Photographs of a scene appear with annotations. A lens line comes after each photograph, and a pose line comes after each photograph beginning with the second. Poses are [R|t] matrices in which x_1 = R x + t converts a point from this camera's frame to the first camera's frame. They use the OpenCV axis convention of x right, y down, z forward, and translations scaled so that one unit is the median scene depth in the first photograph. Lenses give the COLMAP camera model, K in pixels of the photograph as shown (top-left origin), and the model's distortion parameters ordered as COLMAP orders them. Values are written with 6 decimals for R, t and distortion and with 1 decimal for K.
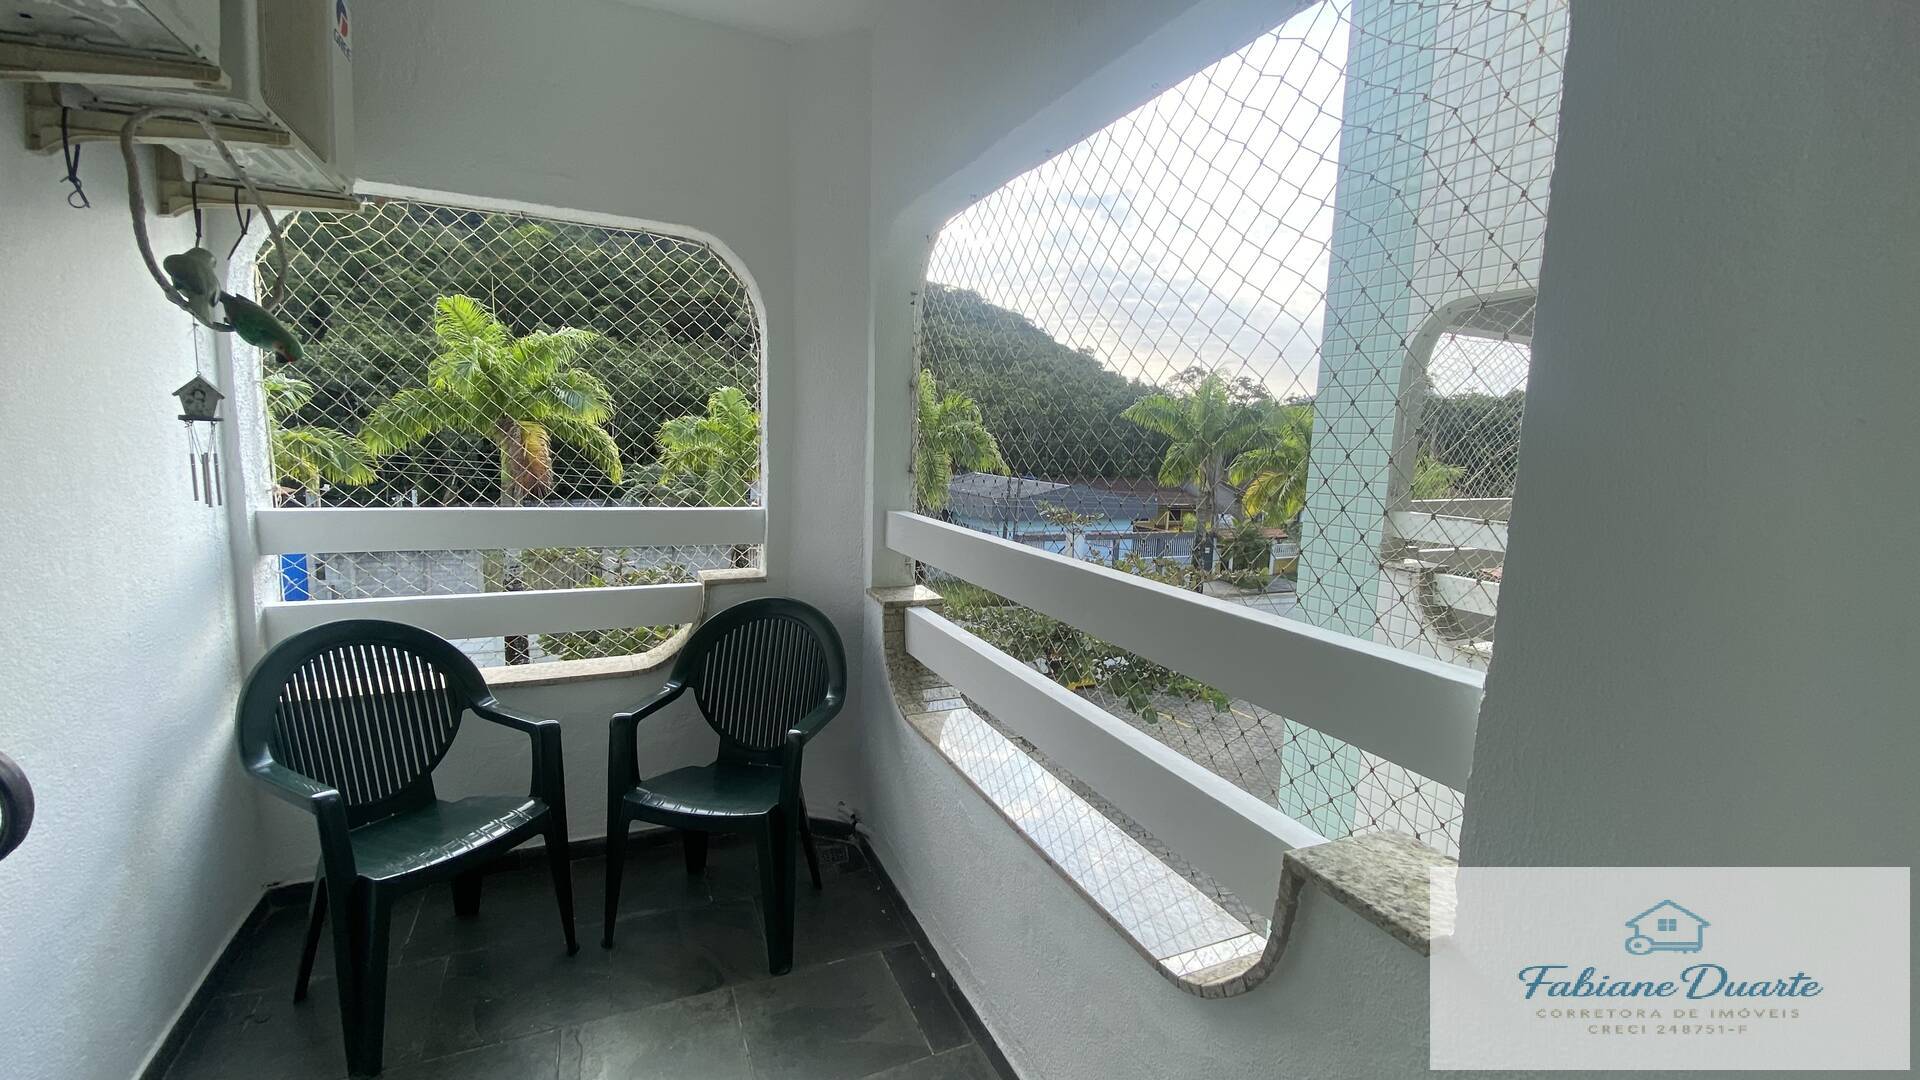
lens RADIAL K [[763.8, 0, 960.0], [0, 763.8, 540.0], [0, 0, 1]] dist [0.024082, -0.023121]
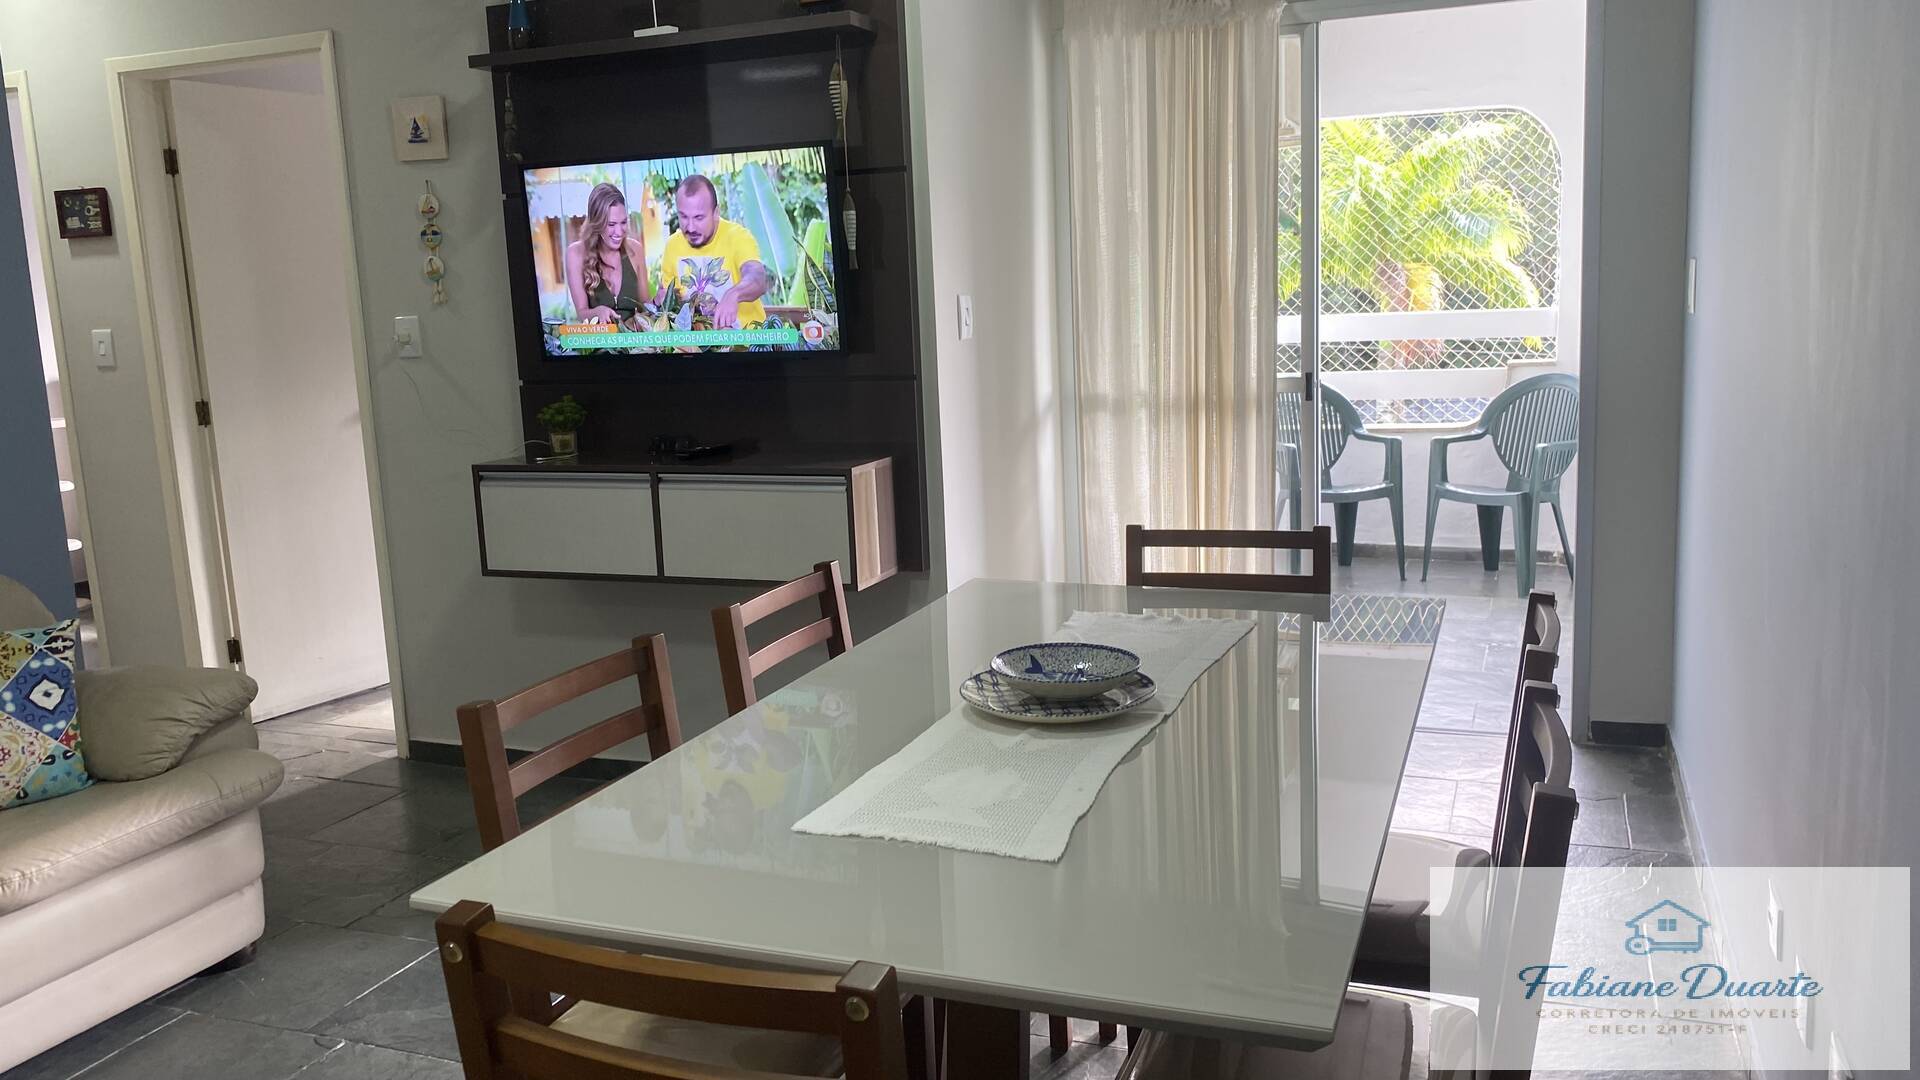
lens RADIAL K [[1451.8, 0, 978.8], [0, 1451.8, 513.5], [0, 0, 1]] dist [0.044445, -0.052045]
pose [[0.693287, 0.049527, -0.718958, 0.348982], [-0.033024, 0.998771, 0.036958, 0.100950], [0.719905, -0.001879, 0.694070, -0.574186]]
